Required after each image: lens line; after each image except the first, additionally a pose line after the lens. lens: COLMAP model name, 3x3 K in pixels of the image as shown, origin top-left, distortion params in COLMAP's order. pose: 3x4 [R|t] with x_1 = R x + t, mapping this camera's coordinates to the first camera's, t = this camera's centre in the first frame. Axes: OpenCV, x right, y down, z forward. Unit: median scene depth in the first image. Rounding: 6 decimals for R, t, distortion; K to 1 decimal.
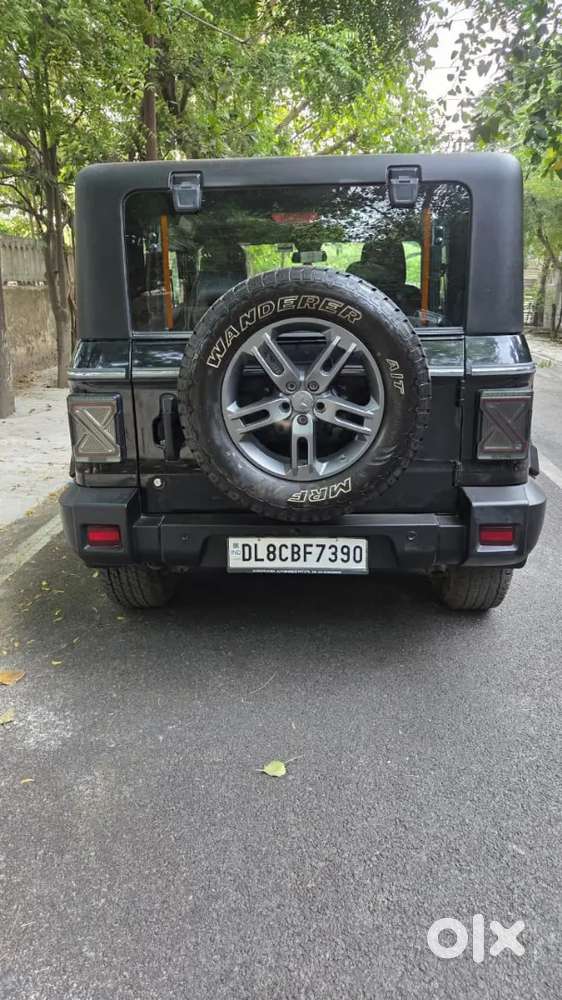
lens RADIAL K [[681.3, 0, 286.2], [0, 681.3, 493.0], [0, 0, 1]] dist [0.081246, -0.080051]
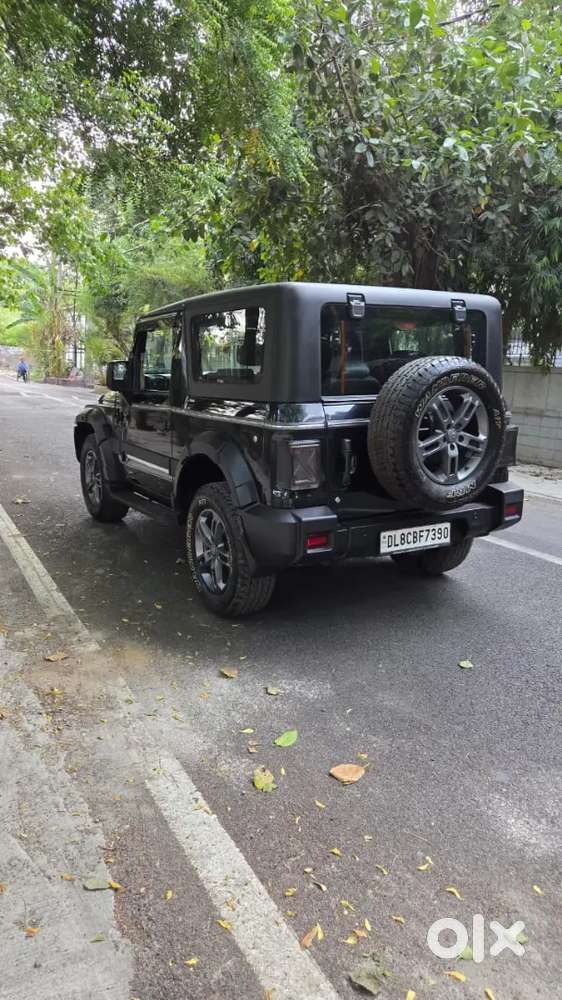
lens RADIAL K [[681.3, 0, 286.2], [0, 681.3, 493.0], [0, 0, 1]] dist [0.081246, -0.080051]
pose [[0.826342, -0.089204, 0.556059, -1.068440], [0.137411, 0.989470, -0.045470, 0.020067], [-0.546148, 0.113983, 0.829898, -0.122048]]
